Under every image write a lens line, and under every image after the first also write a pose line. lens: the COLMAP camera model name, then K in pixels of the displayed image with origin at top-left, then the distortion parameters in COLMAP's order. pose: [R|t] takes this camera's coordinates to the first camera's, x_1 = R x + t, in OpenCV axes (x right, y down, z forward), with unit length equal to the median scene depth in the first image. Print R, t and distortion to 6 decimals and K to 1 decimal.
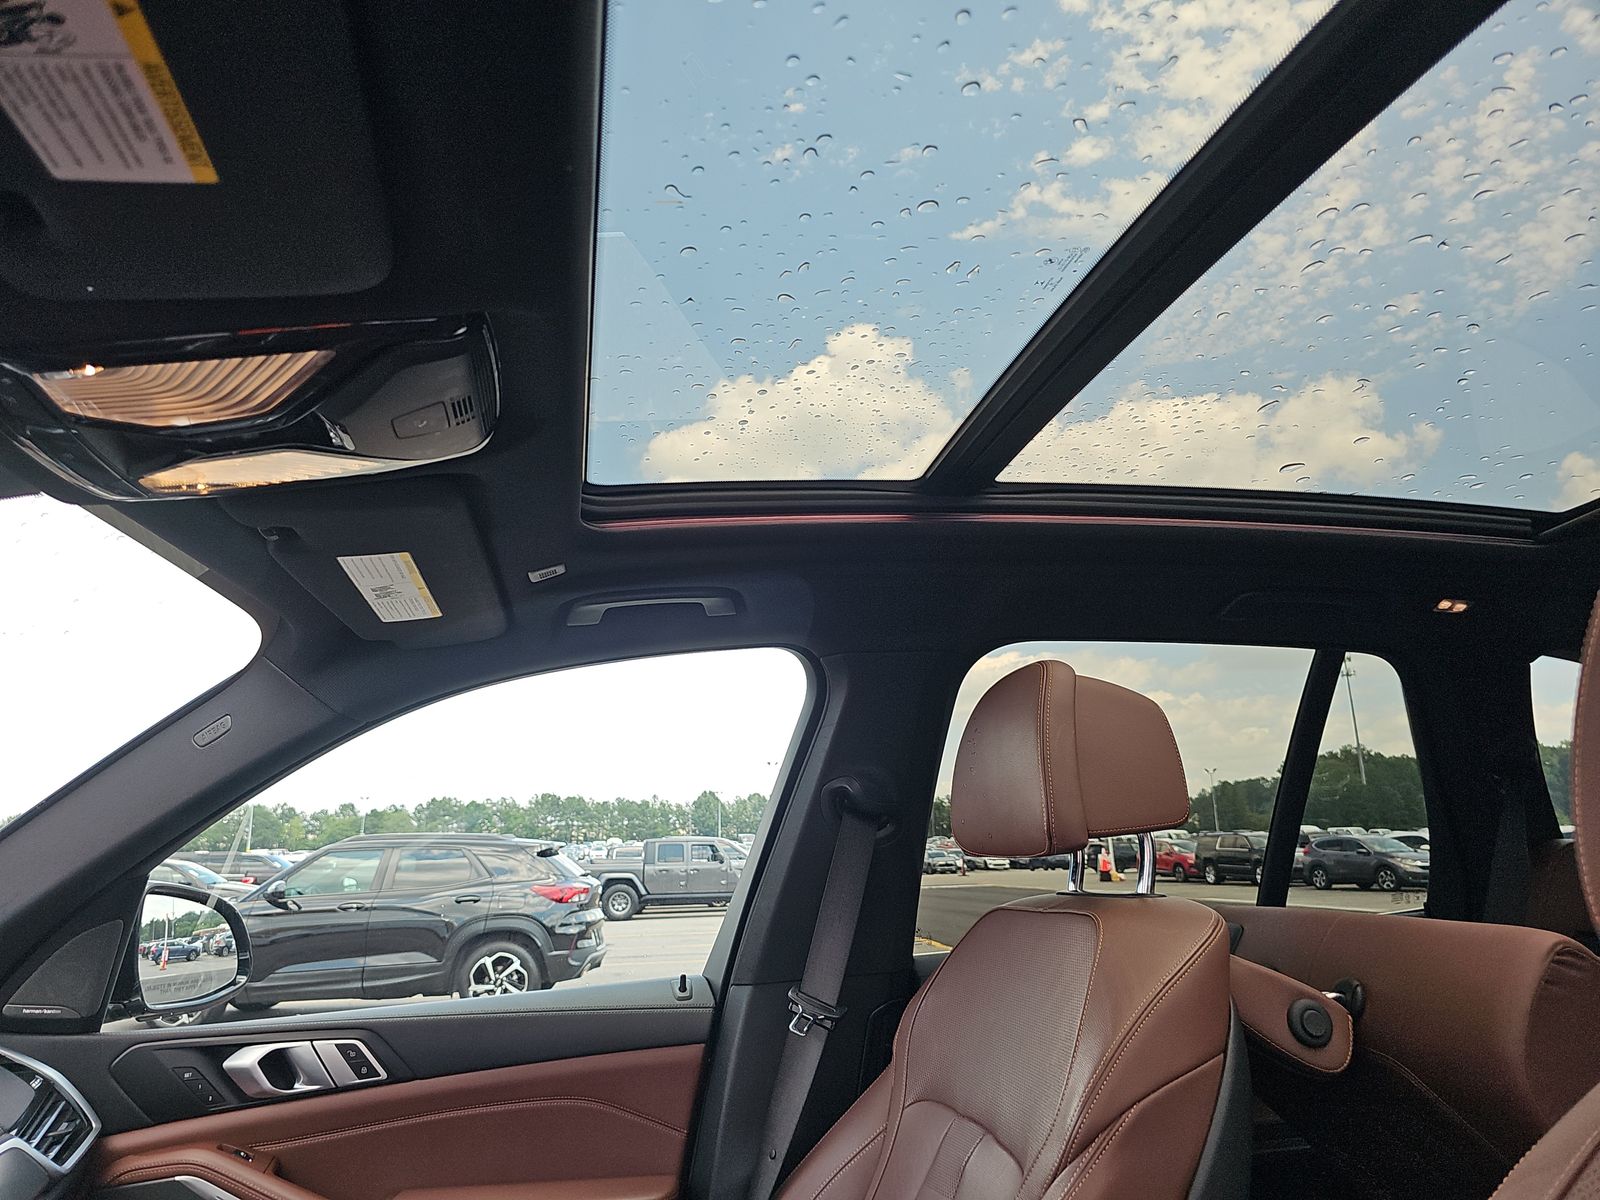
lens RADIAL K [[1074.5, 0, 801.7], [0, 1074.5, 622.7], [0, 0, 1]] dist [0.006550, -0.005171]
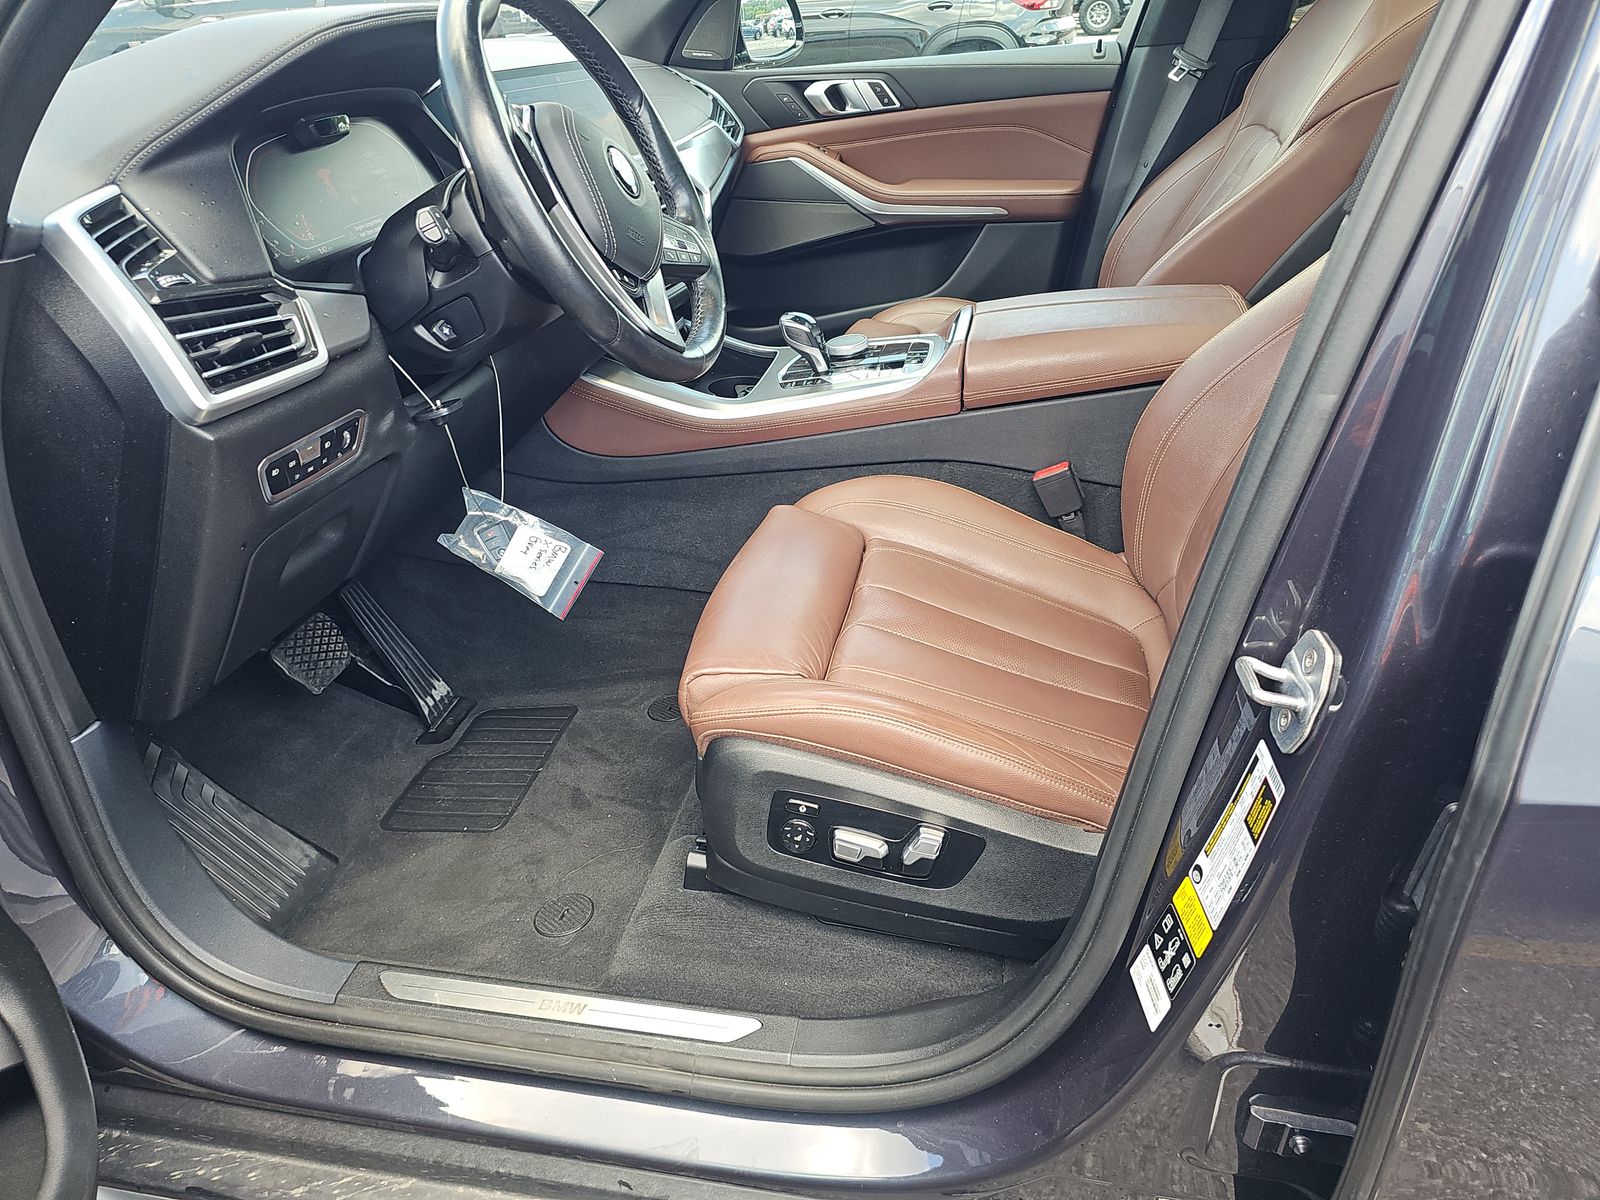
lens RADIAL K [[1074.5, 0, 801.7], [0, 1074.5, 622.7], [0, 0, 1]] dist [0.006550, -0.005171]
pose [[0.920350, 0.192517, -0.340429, 0.157489], [0.097920, 0.729297, 0.677154, -0.101608], [0.378638, -0.656554, 0.652357, -0.555944]]
